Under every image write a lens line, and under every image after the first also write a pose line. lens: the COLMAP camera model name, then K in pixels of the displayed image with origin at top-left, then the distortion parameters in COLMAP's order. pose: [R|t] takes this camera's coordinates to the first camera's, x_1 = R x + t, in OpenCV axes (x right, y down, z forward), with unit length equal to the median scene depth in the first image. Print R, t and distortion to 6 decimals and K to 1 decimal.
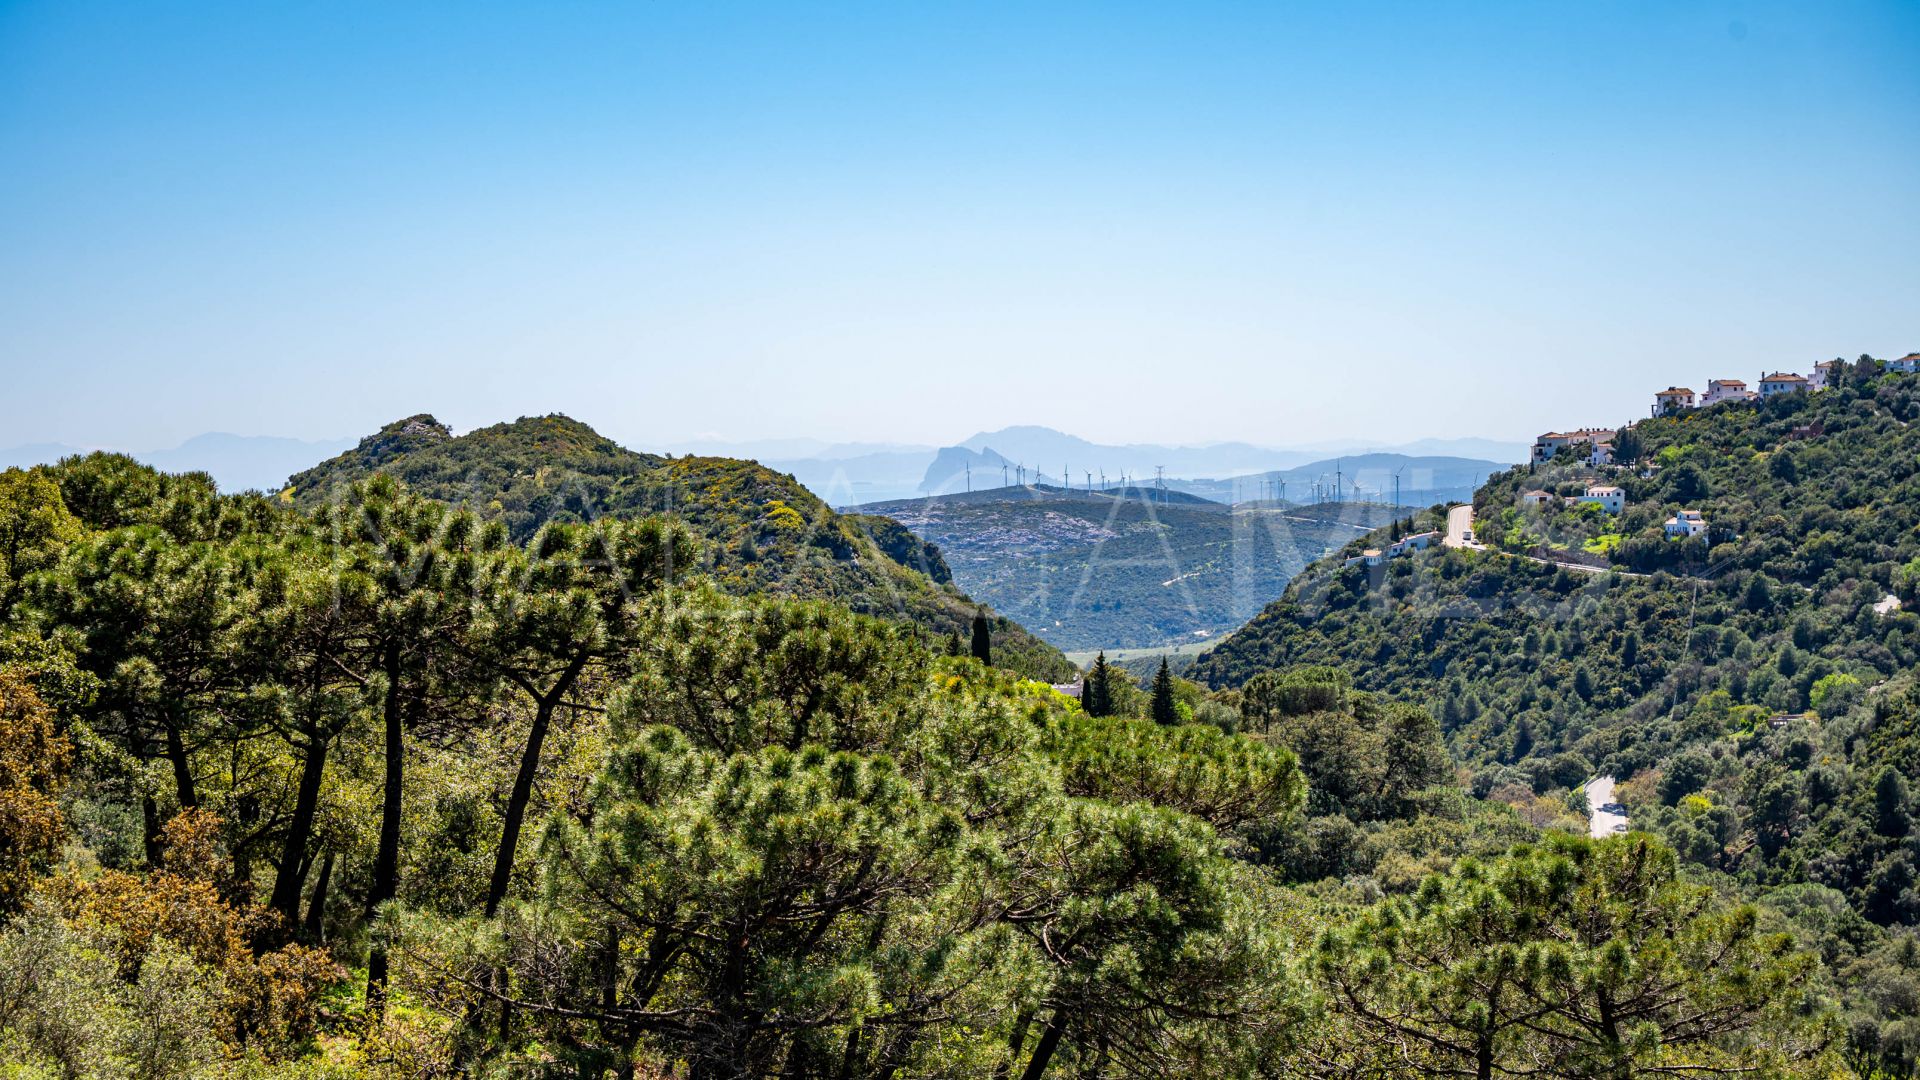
lens RADIAL K [[3918.7, 0, 952.1], [0, 3918.7, 536.1], [0, 0, 1]] dist [0.035811, 0.000000]
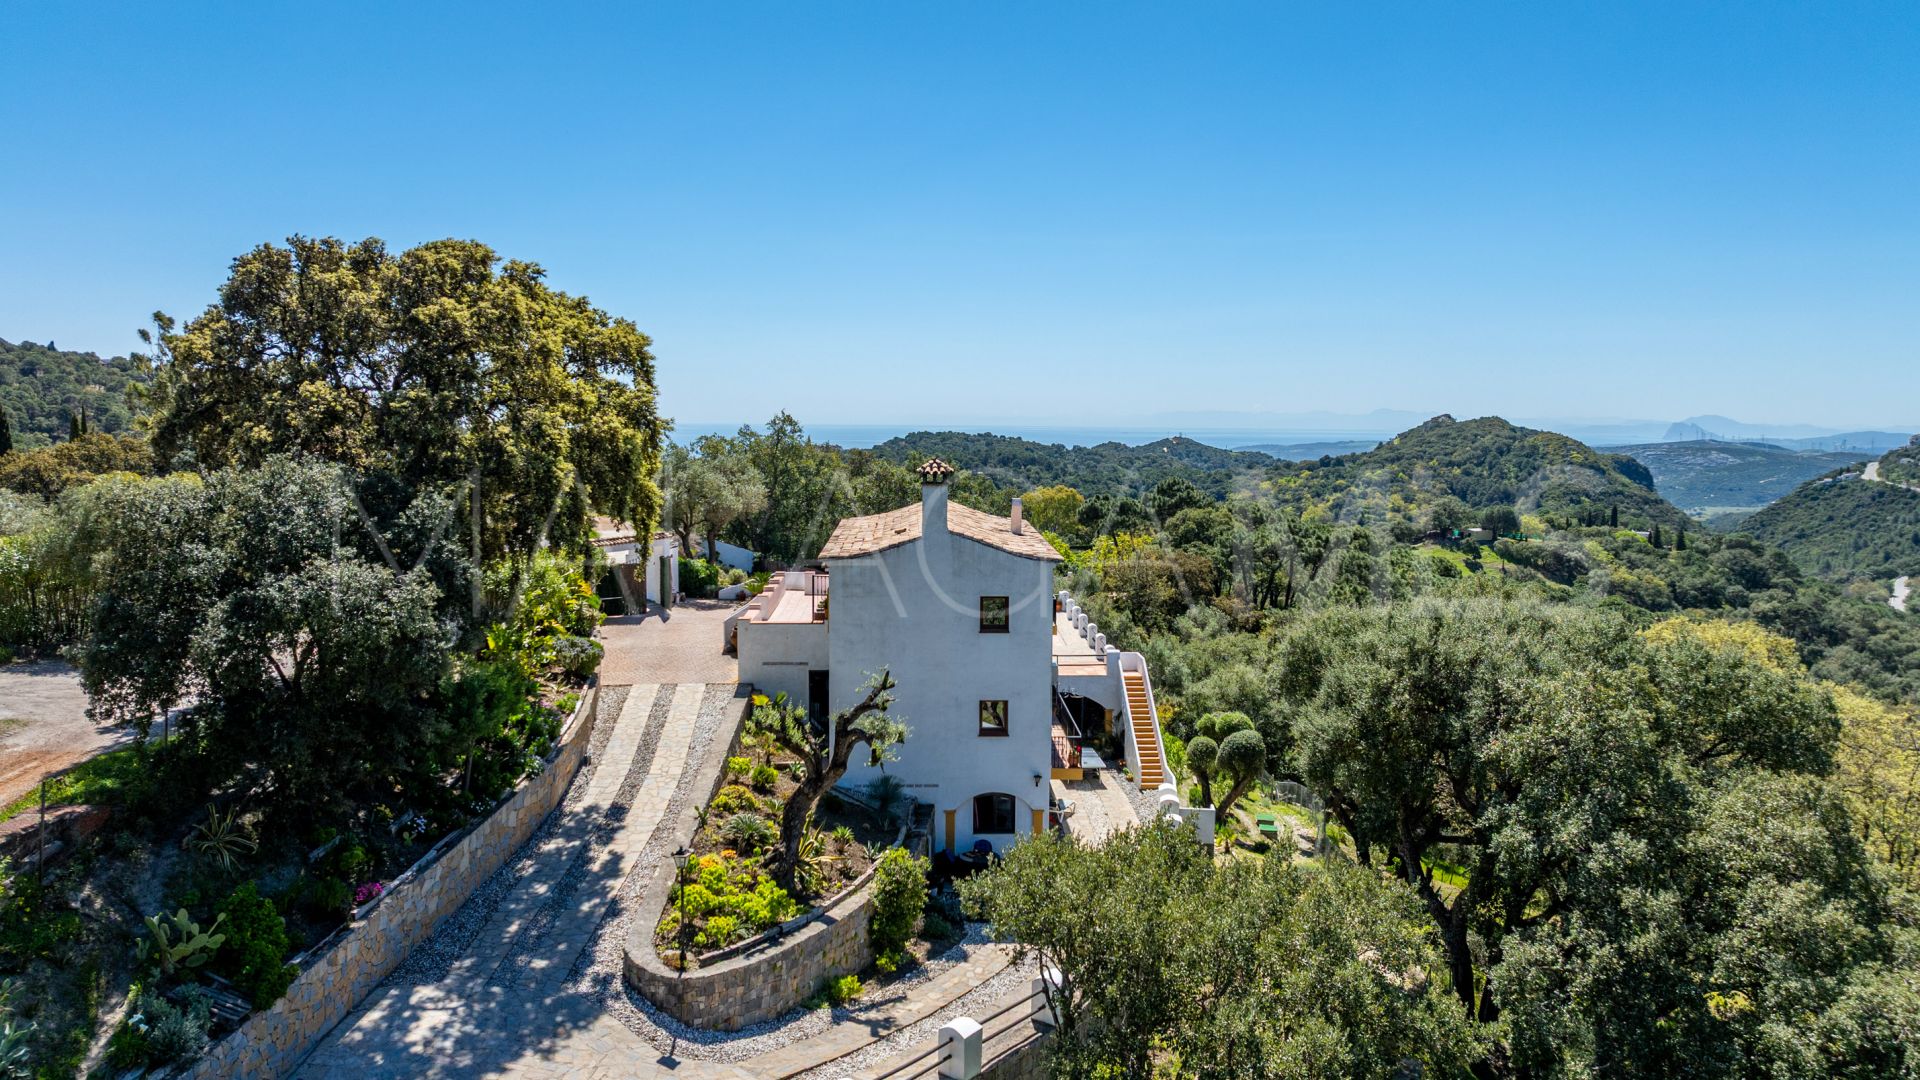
lens RADIAL K [[1429.8, 0, 963.6], [0, 1429.8, 526.9], [0, 0, 1]] dist [-0.028208, 0.000870]
pose [[0.887388, 0.064738, -0.456456, 0.032913], [-0.035469, 0.996744, 0.072412, -0.013009], [0.459657, -0.048068, 0.886795, -0.085338]]
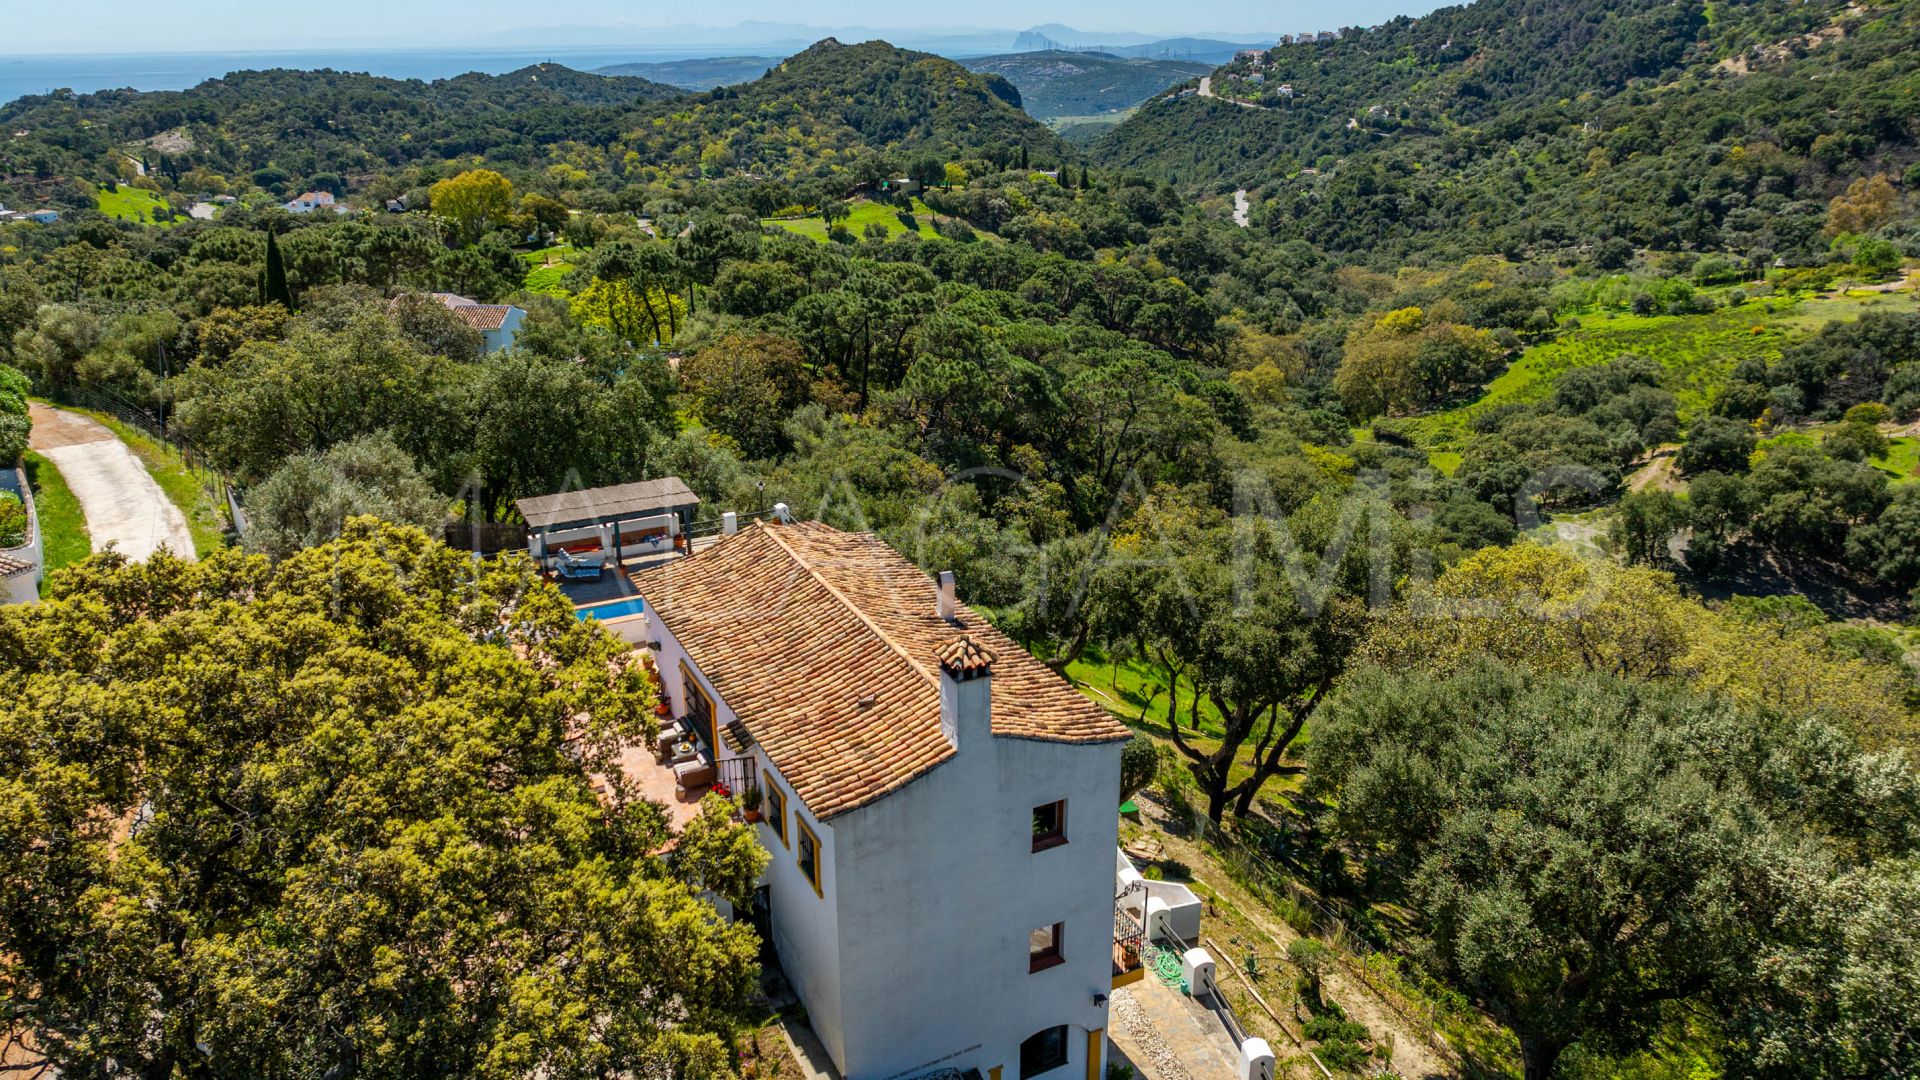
lens RADIAL K [[1429.8, 0, 975.2], [0, 1429.8, 524.2], [0, 0, 1]] dist [-0.028208, 0.000870]
pose [[0.999173, 0.031381, -0.025871, 0.003384], [-0.021577, 0.948226, 0.316863, -0.028176], [0.034475, -0.316043, 0.948118, -0.068154]]
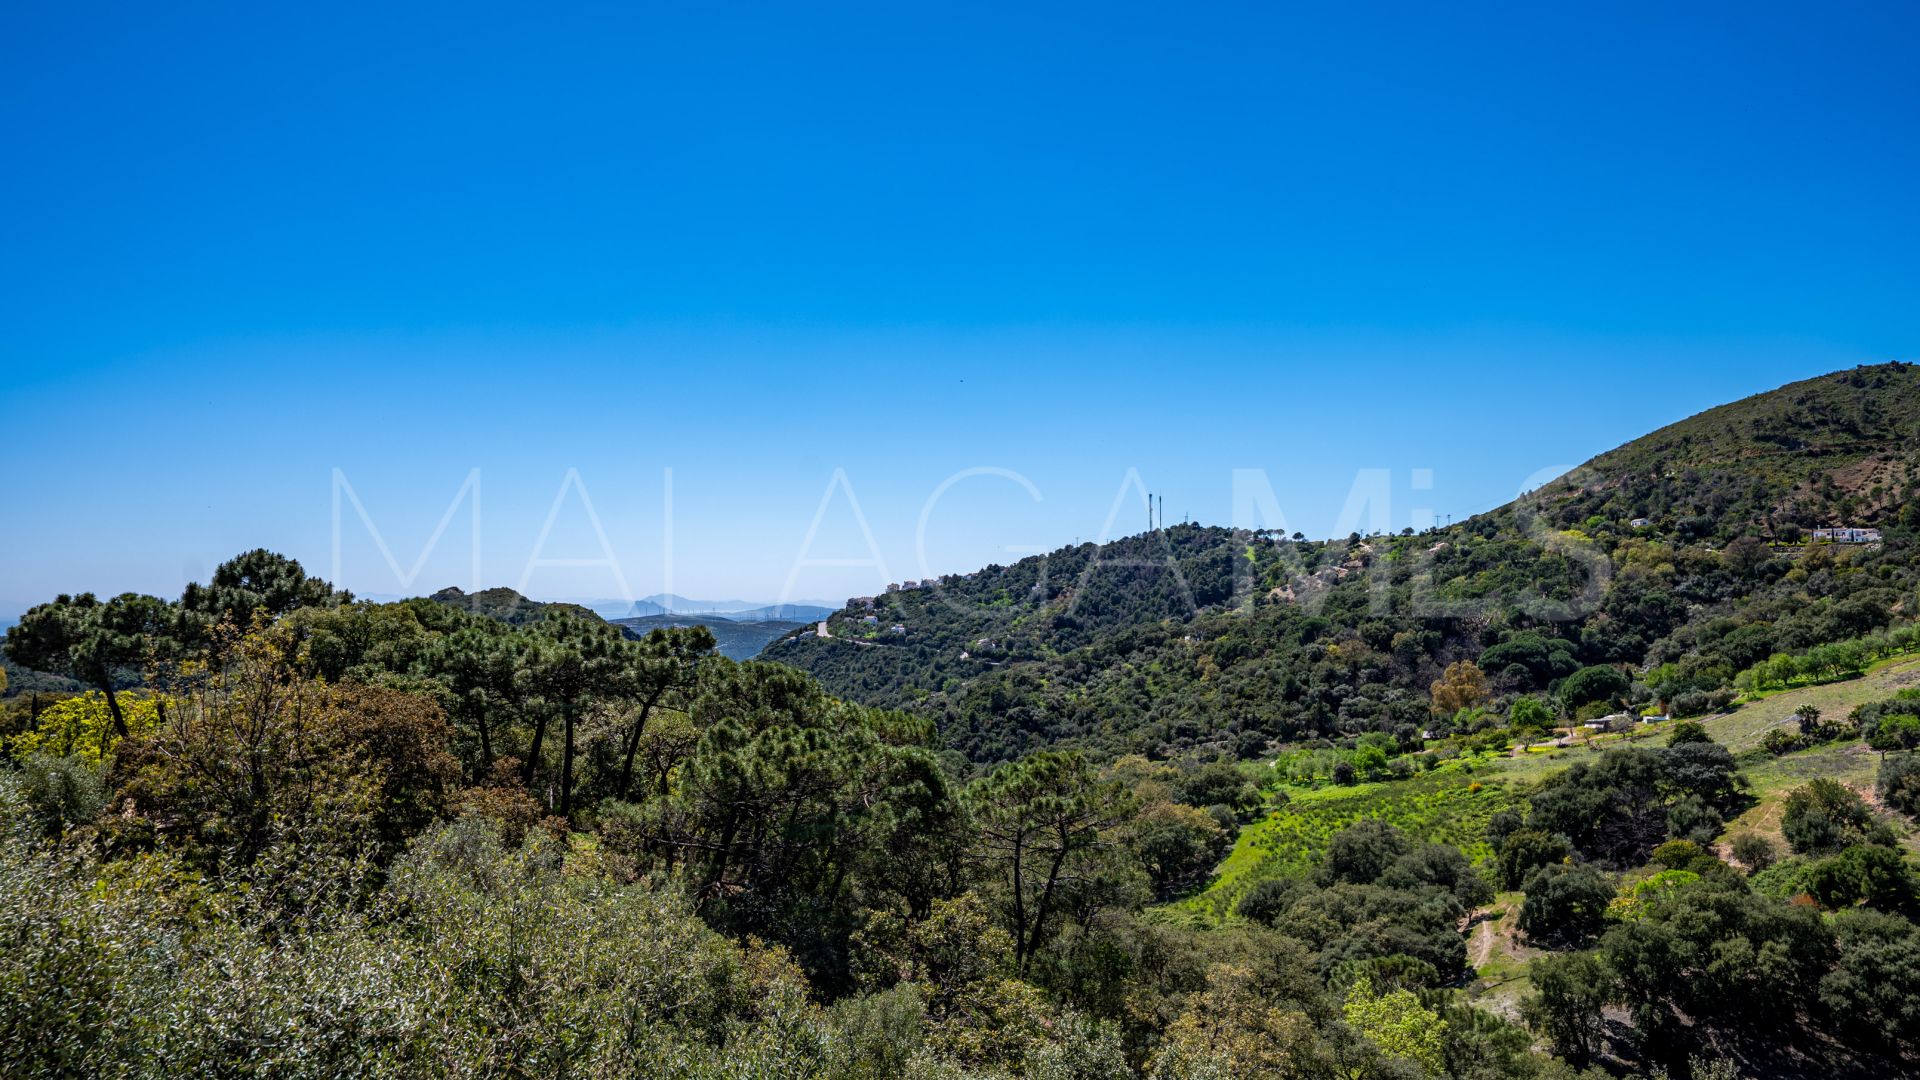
lens RADIAL K [[1299.9, 0, 950.6], [0, 1299.9, 530.6], [0, 0, 1]] dist [-0.001604, 0.000613]
pose [[0.971679, 0.022969, 0.235184, -0.011275], [-0.004608, 0.996917, -0.078325, -0.000164], [-0.236258, 0.075023, 0.968790, 0.019131]]
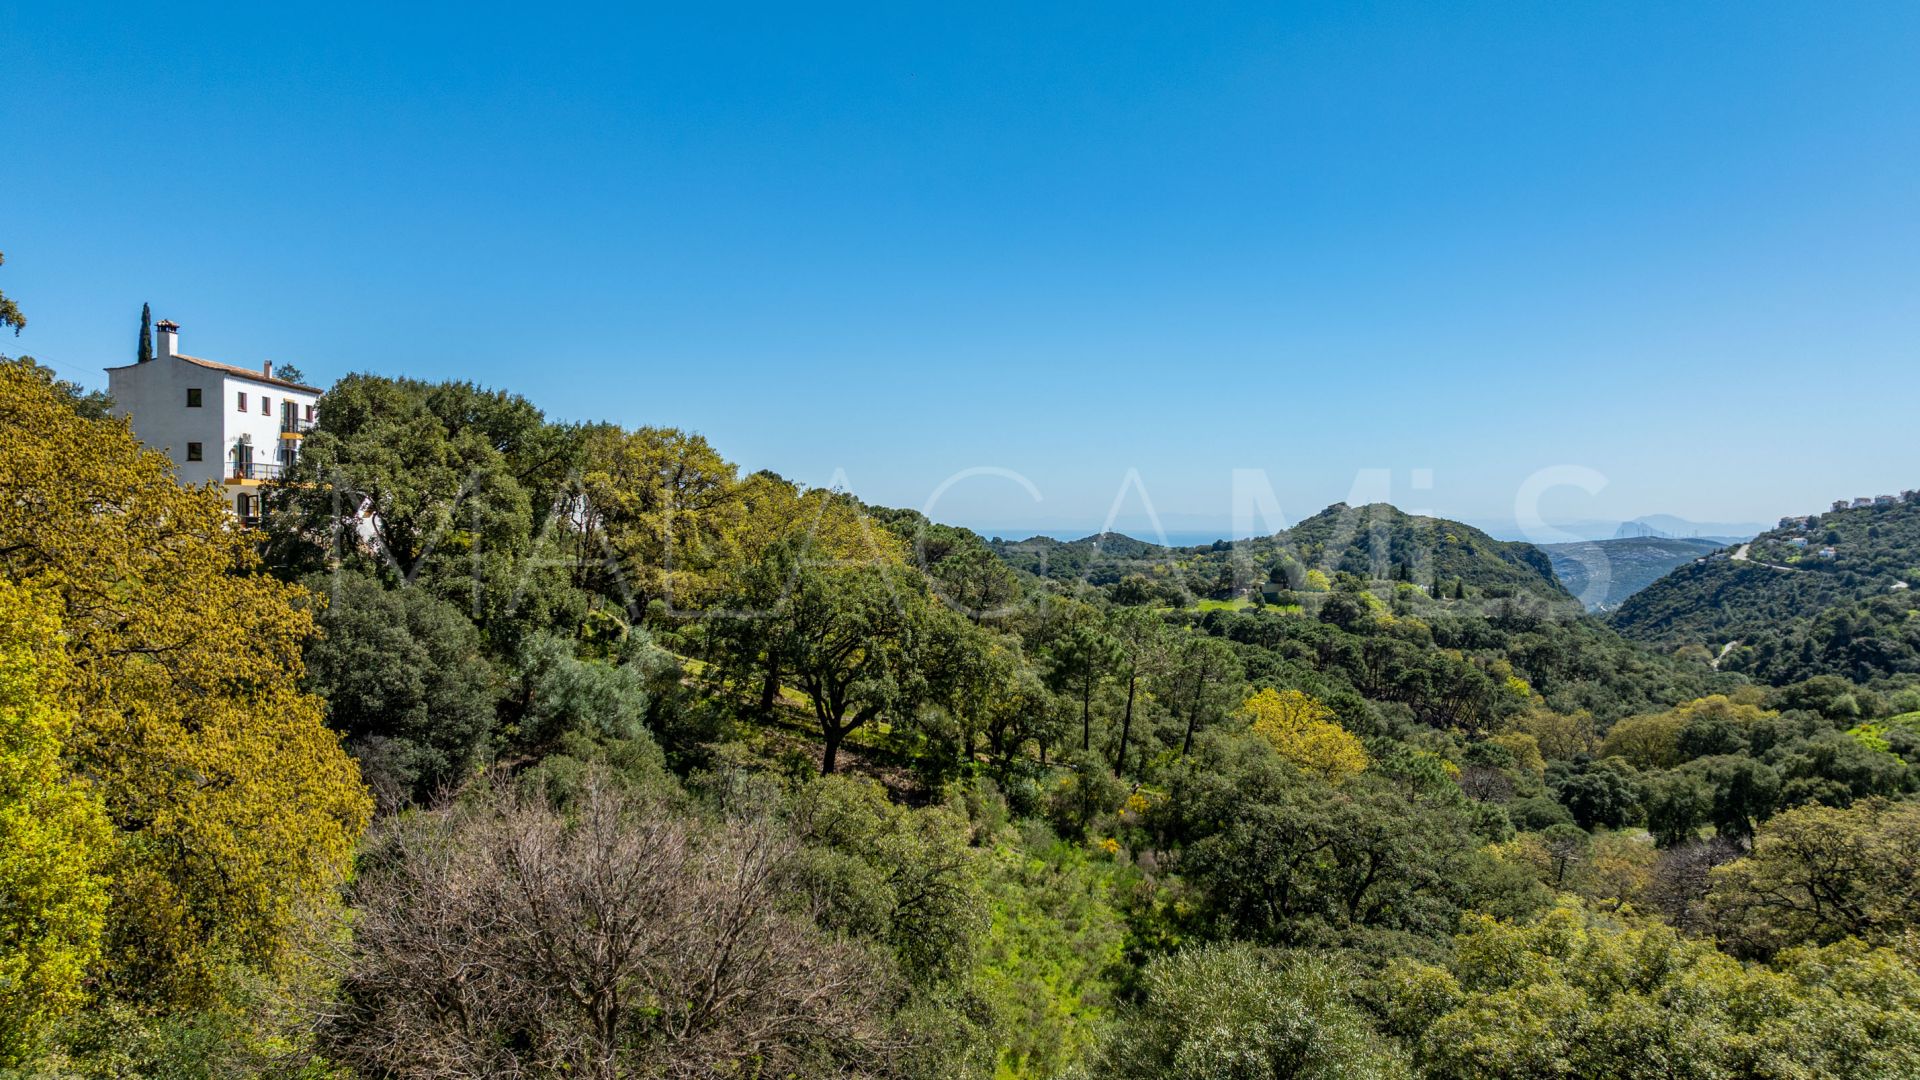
lens RADIAL K [[1429.8, 0, 957.5], [0, 1429.8, 546.5], [0, 0, 1]] dist [-0.028208, 0.000870]
pose [[0.884648, 0.029858, -0.465302, 0.122013], [-0.030825, 0.999509, 0.005532, 0.005805], [0.465239, 0.009449, 0.885135, -0.106039]]
